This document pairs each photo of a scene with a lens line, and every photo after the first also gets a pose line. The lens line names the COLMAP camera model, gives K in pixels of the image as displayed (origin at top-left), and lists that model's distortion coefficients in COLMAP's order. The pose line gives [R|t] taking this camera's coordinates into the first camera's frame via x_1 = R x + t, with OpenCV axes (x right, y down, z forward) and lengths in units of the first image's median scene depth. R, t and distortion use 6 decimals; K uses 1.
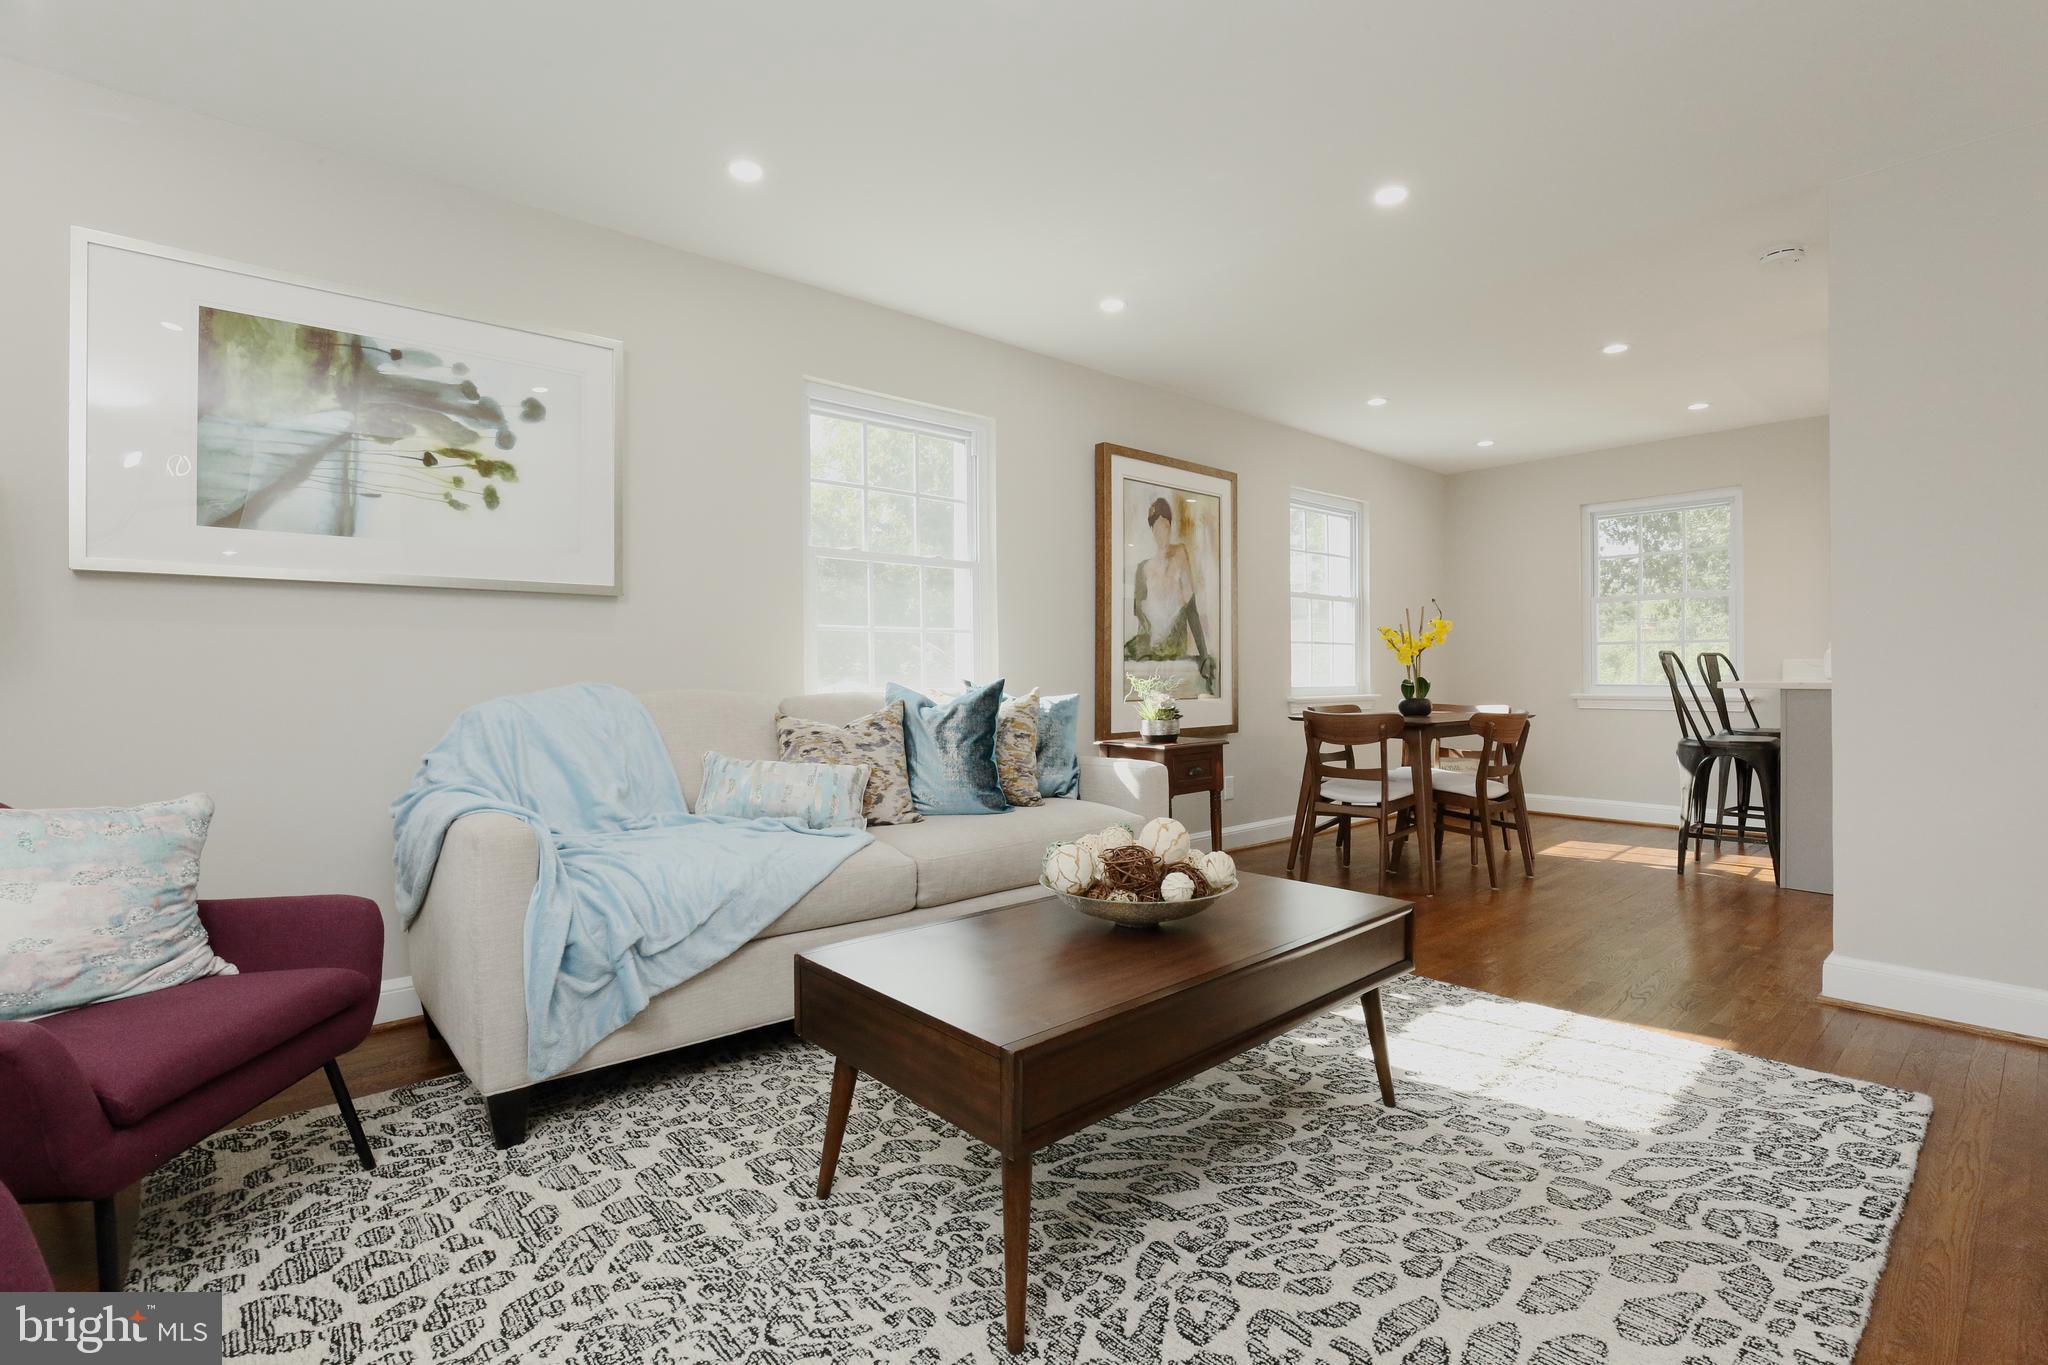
lens RADIAL K [[937.8, 0, 1030.8], [0, 937.8, 673.4], [0, 0, 1]] dist [-0.029614, 0.004965]
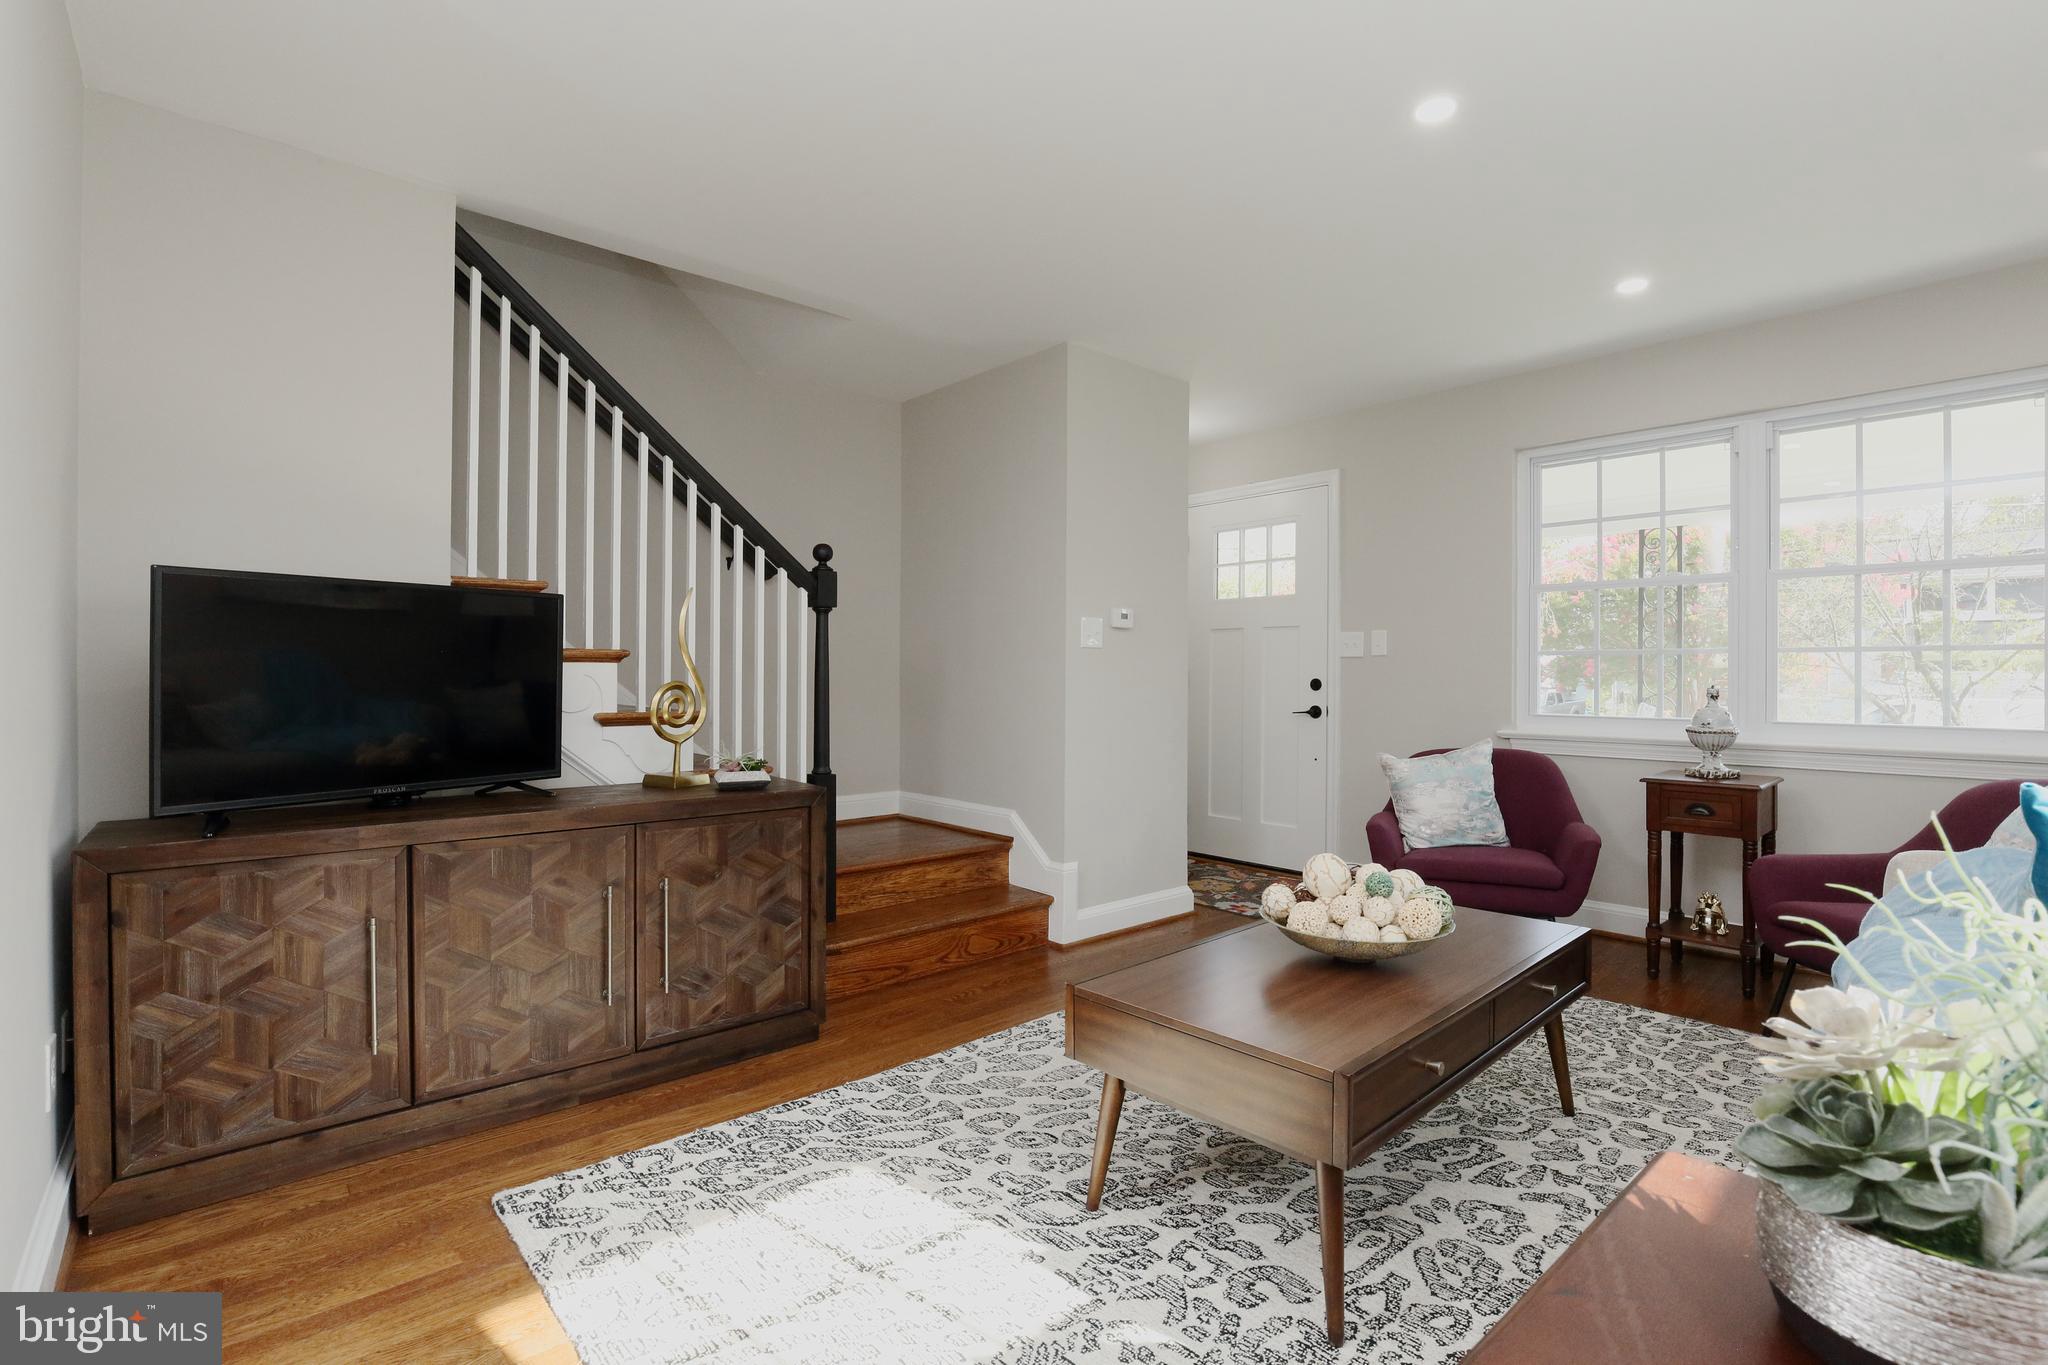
lens RADIAL K [[937.8, 0, 1030.8], [0, 937.8, 673.4], [0, 0, 1]] dist [-0.029614, 0.004965]
pose [[-0.999914, 0.004151, -0.012448, 0.519147], [0.004203, 0.999983, -0.004101, -0.054688], [0.012431, -0.004153, -0.999914, 2.165102]]
